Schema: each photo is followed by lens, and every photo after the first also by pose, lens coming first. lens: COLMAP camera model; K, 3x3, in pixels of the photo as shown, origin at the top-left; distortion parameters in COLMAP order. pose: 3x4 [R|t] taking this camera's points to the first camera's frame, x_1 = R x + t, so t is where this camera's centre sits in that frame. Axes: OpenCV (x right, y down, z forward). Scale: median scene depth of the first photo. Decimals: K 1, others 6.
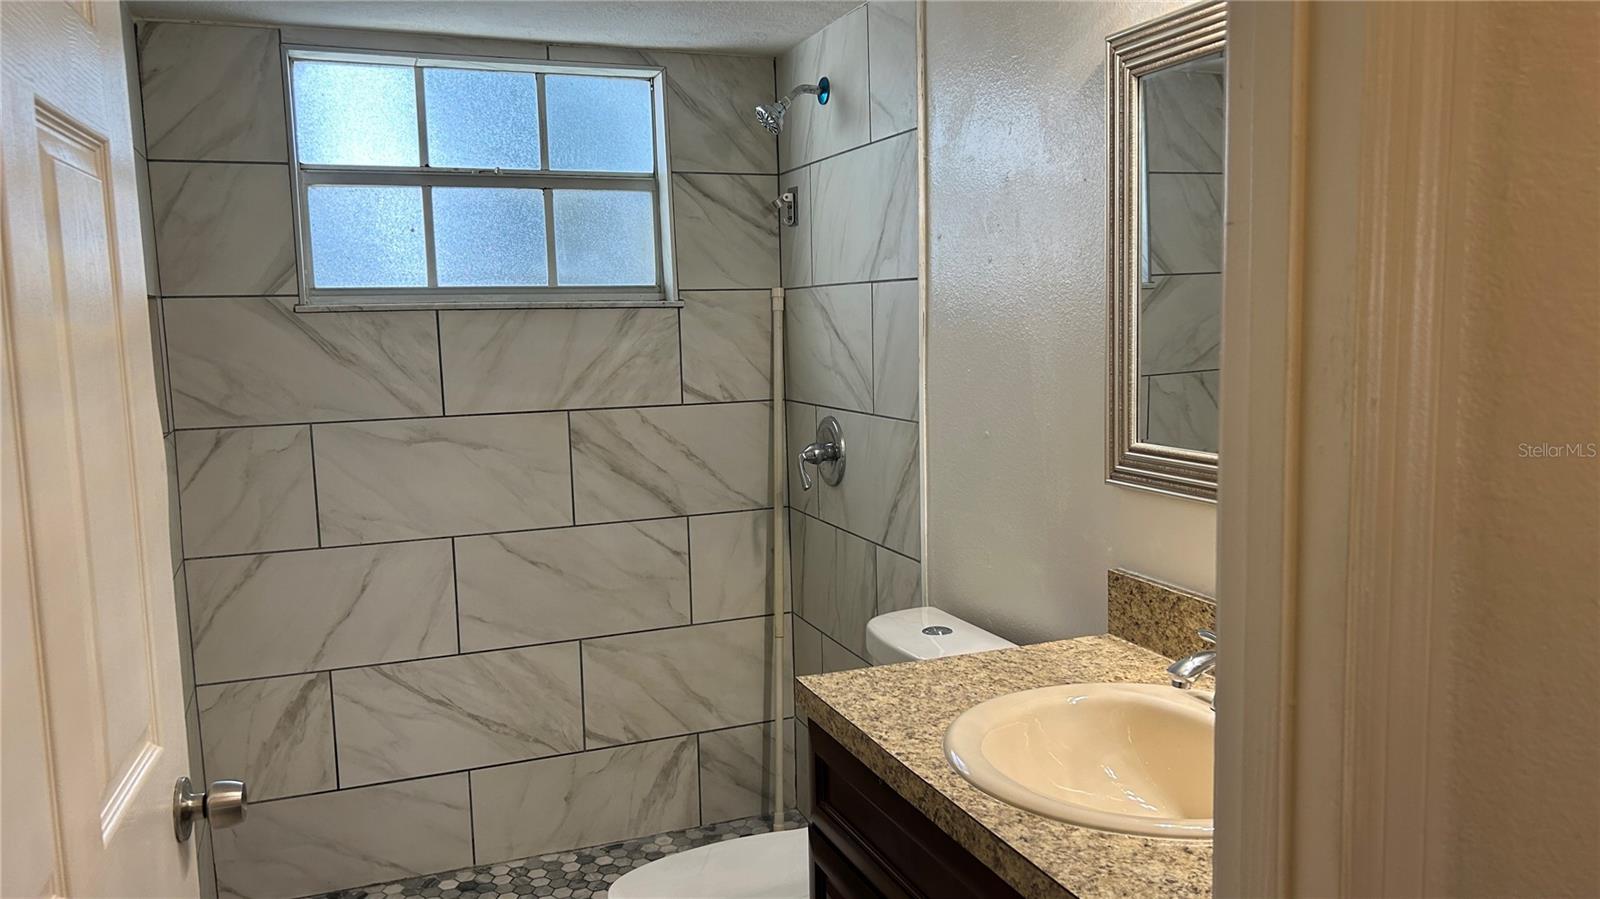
lens RADIAL K [[1201.7, 0, 822.5], [0, 1201.7, 495.8], [0, 0, 1]] dist [0.131955, -0.379650]
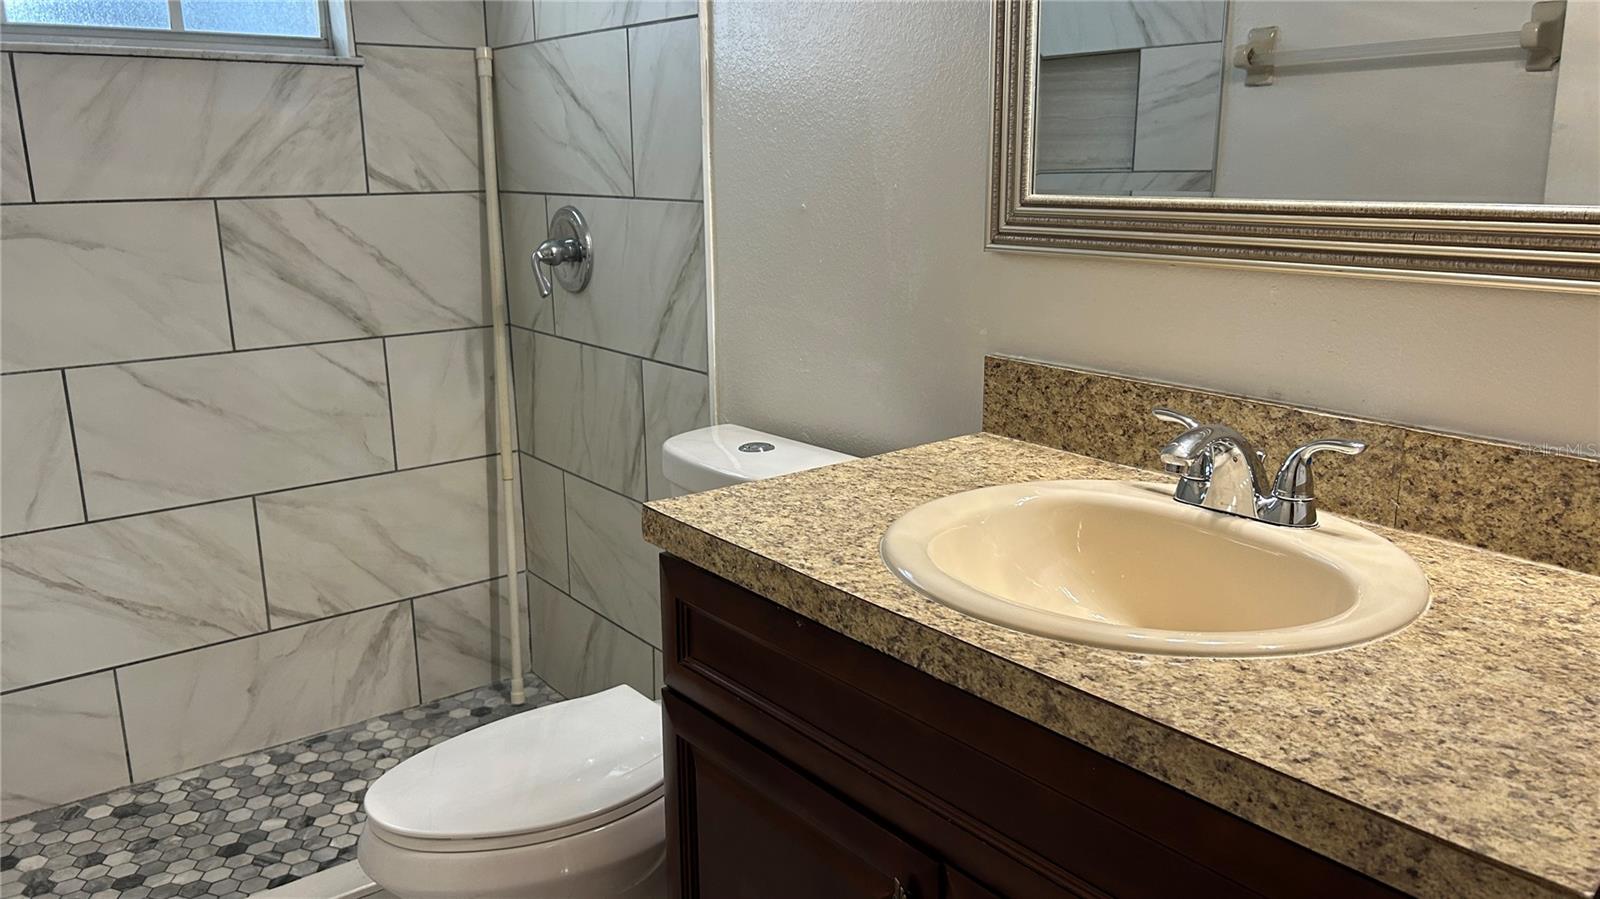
lens RADIAL K [[1198.7, 0, 799.3], [0, 1198.7, 482.6], [0, 0, 1]] dist [0.076314, -0.092758]
pose [[0.960572, -0.059936, 0.271495, -0.073699], [0.029498, 0.992946, 0.114839, 0.030287], [-0.276462, -0.102303, 0.955564, 0.141830]]
